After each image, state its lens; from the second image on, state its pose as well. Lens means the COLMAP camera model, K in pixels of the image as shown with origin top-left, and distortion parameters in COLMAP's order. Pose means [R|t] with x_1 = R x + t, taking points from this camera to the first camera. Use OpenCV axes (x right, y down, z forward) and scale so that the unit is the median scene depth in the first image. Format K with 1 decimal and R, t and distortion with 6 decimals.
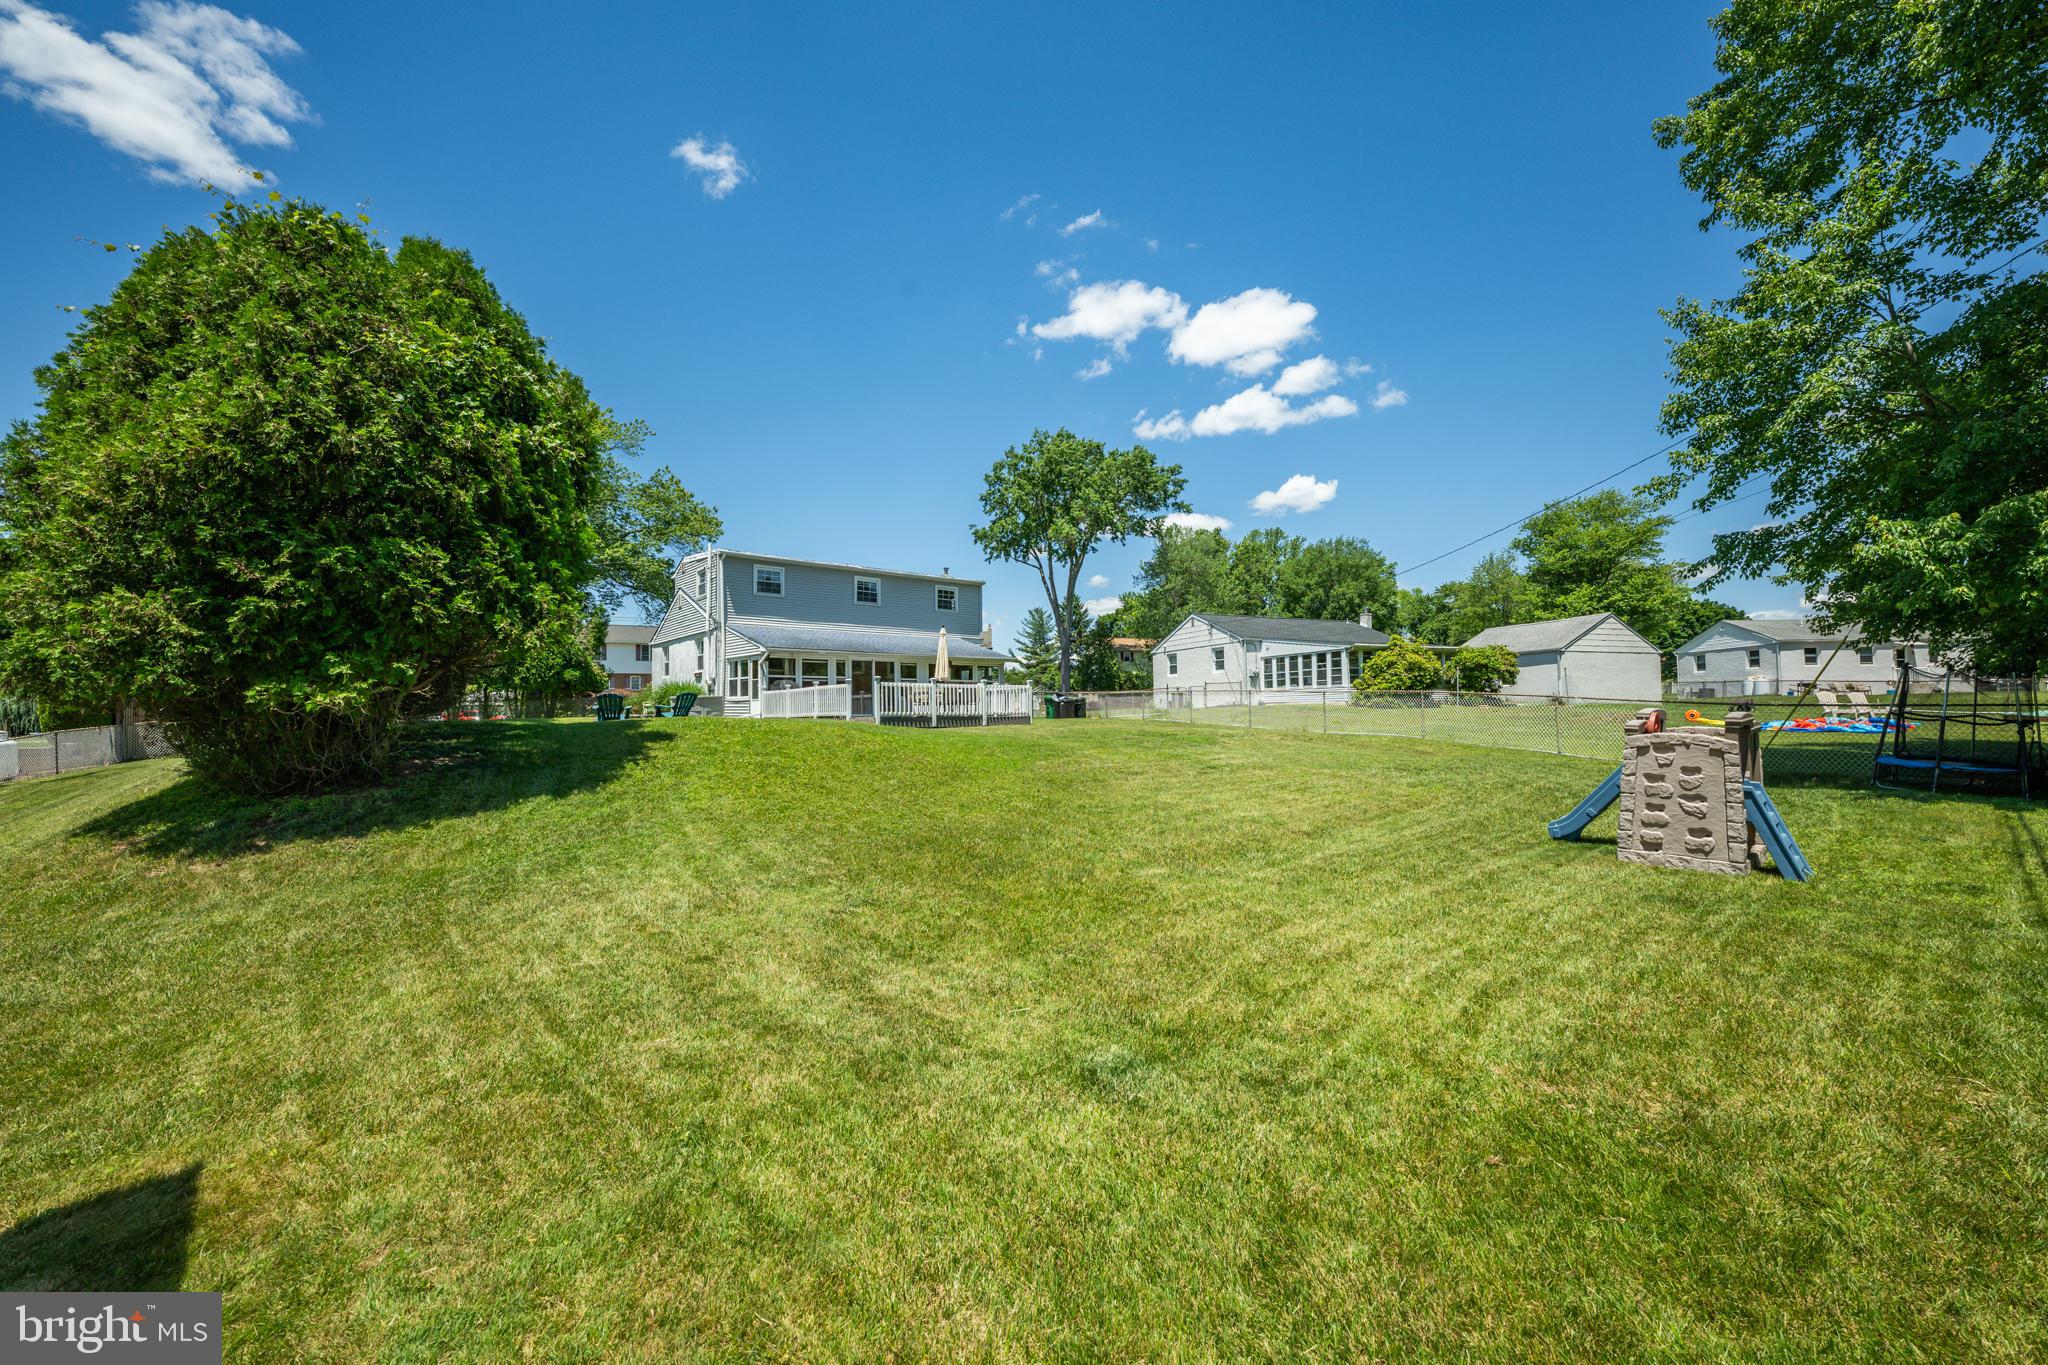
lens RADIAL K [[856.8, 0, 1015.1], [0, 856.8, 648.5], [0, 0, 1]] dist [0.098879, -0.000048]
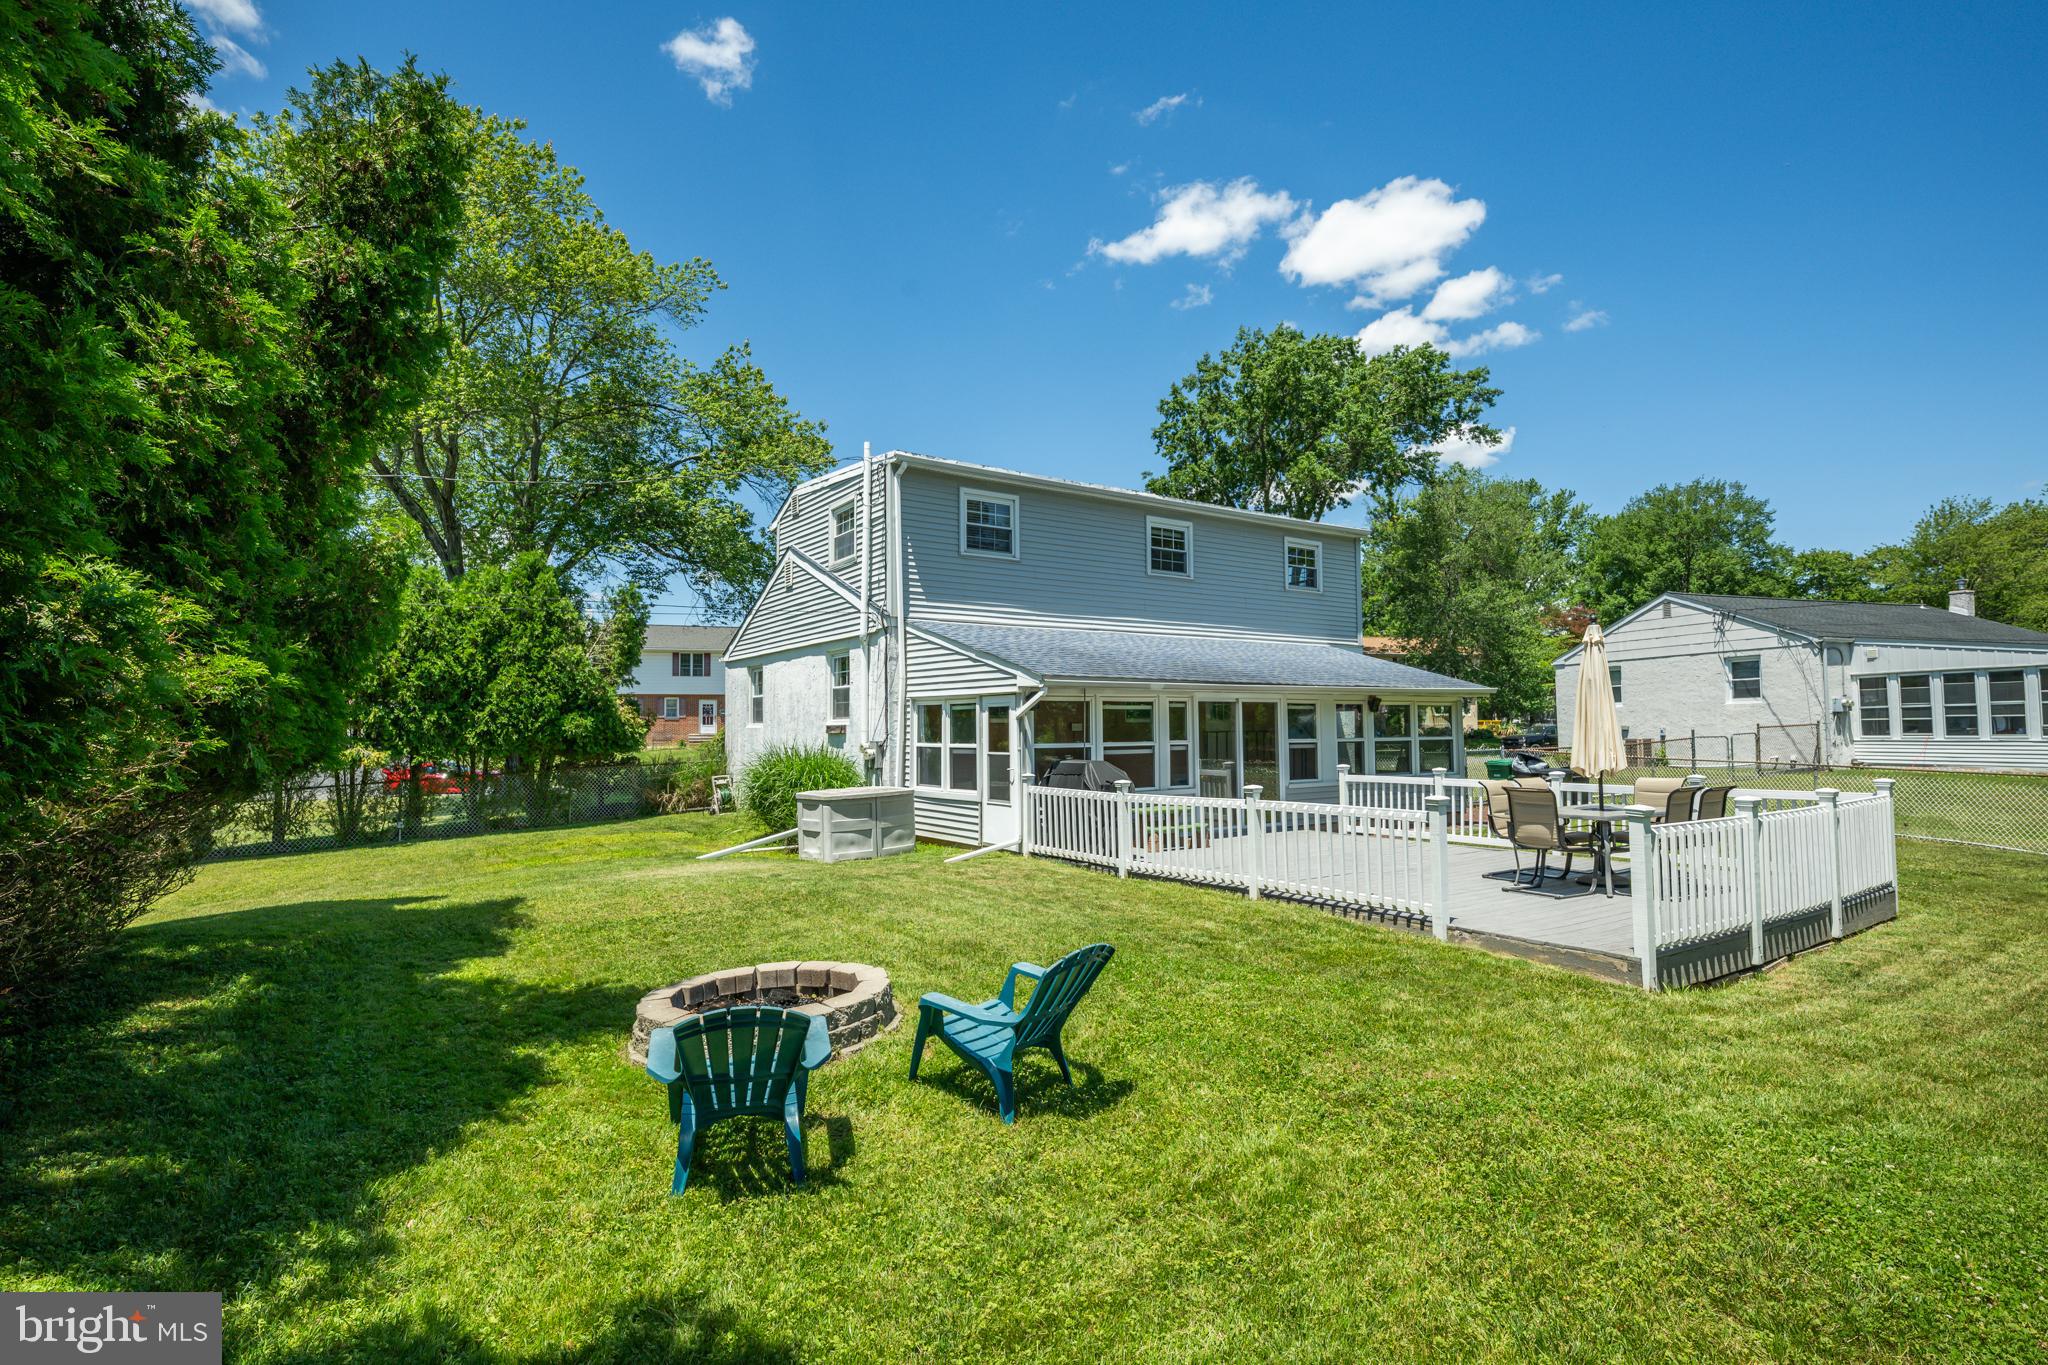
lens RADIAL K [[1012.1, 0, 1029.6], [0, 1012.1, 729.8], [0, 0, 1]] dist [0.052698, 0.000081]
pose [[0.998955, -0.001795, -0.045665, -0.179892], [0.005441, 0.996793, 0.079839, -0.009920], [0.045376, -0.080004, 0.995761, 0.351038]]
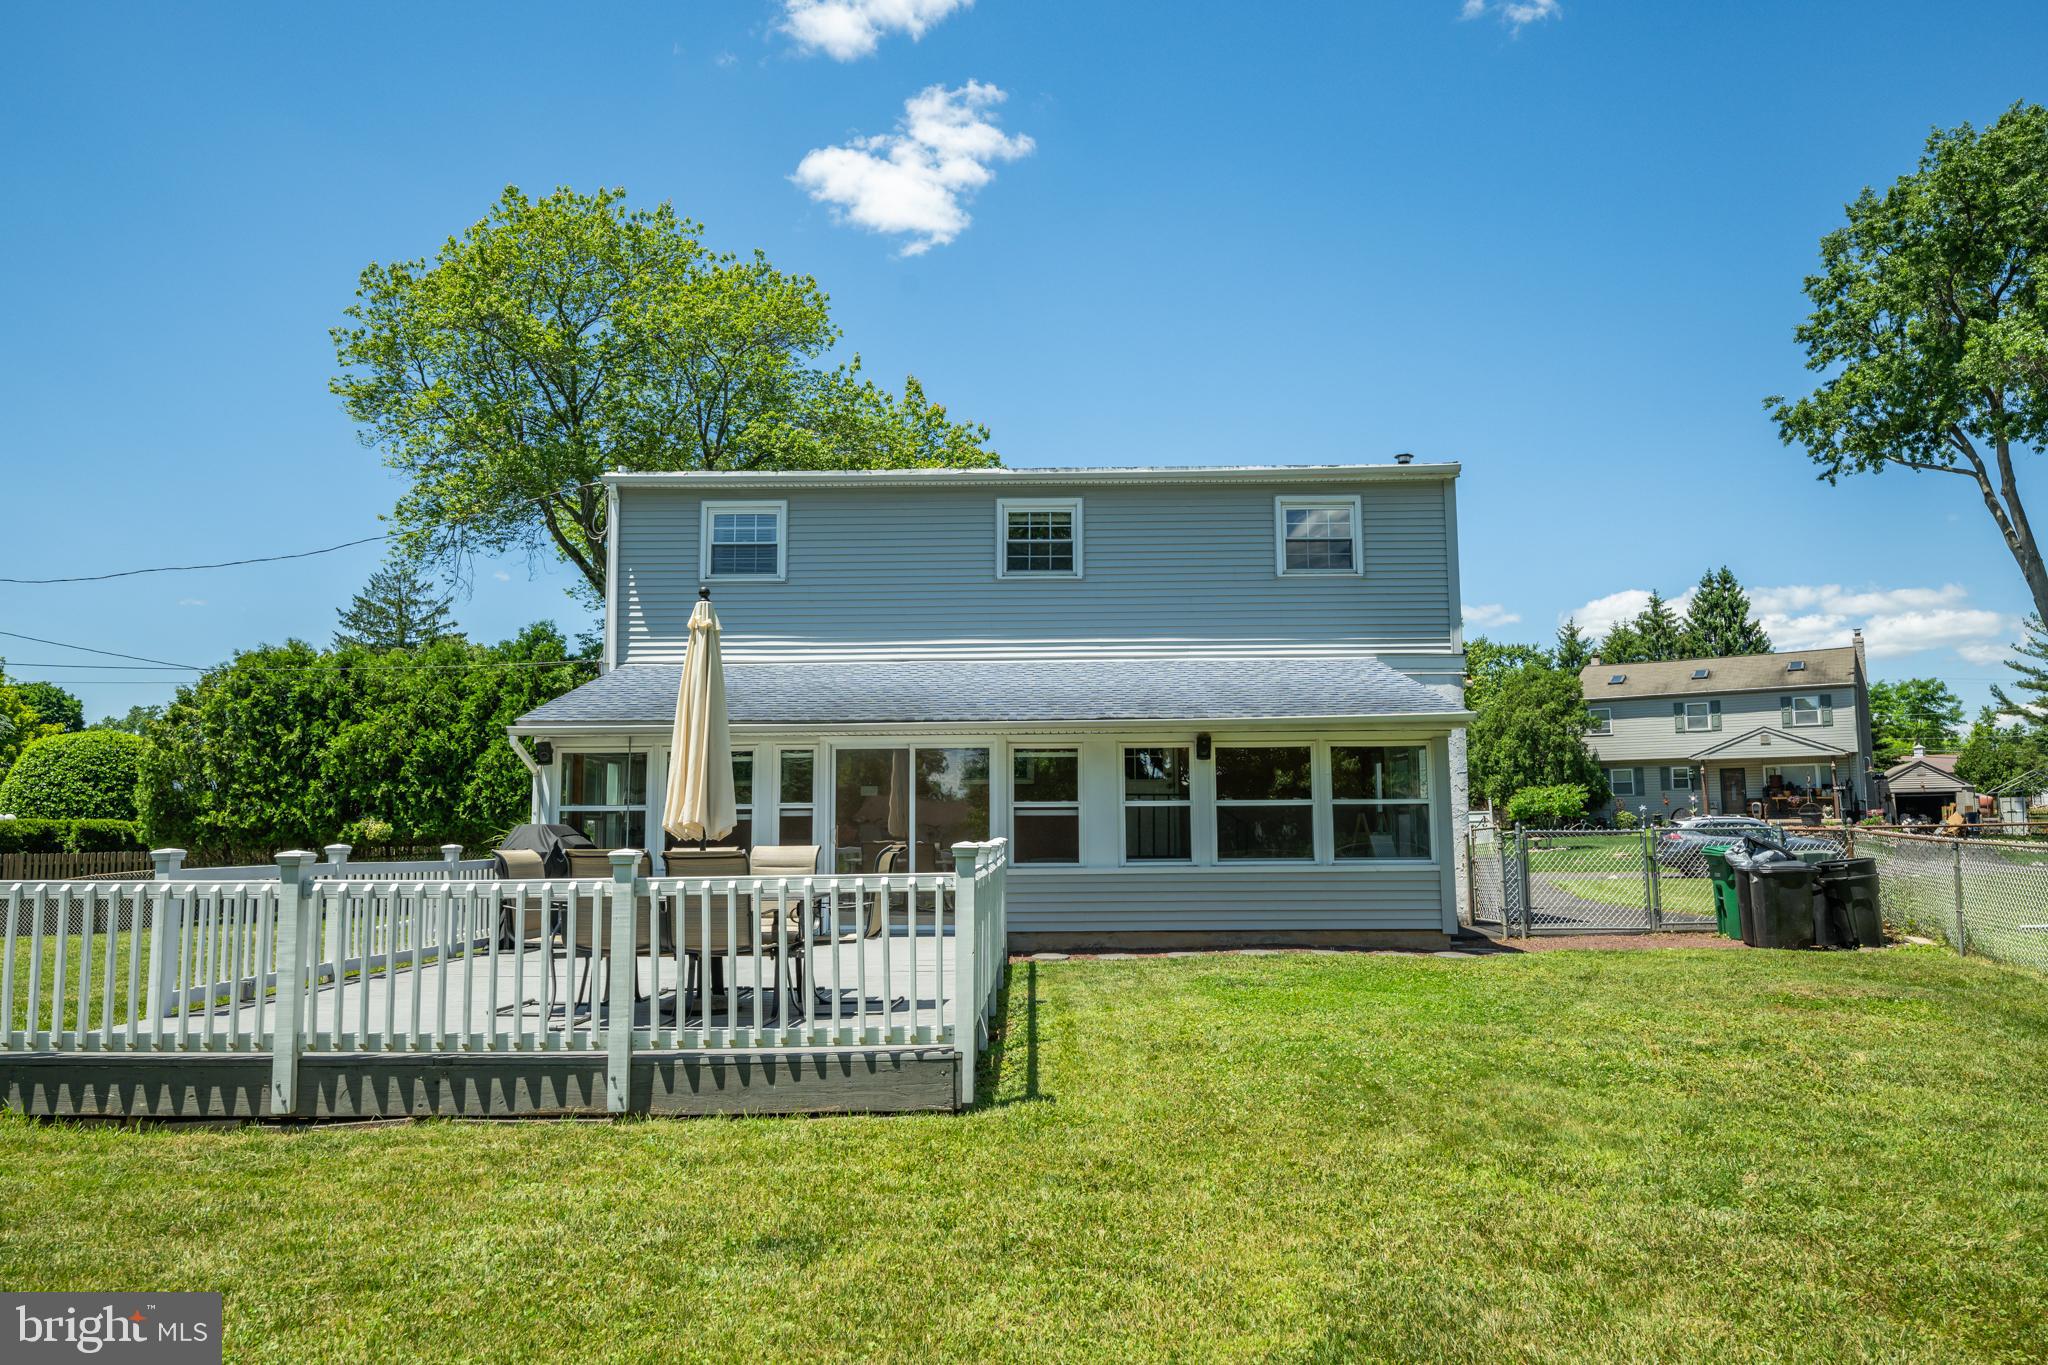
lens RADIAL K [[1346.2, 0, 1026.6], [0, 1346.2, 714.2], [0, 0, 1]] dist [0.004657, 0.001398]
pose [[0.789670, -0.052613, -0.611271, 0.113855], [0.052342, 0.998461, -0.018320, 0.008865], [0.611295, -0.017528, 0.791209, 0.468039]]
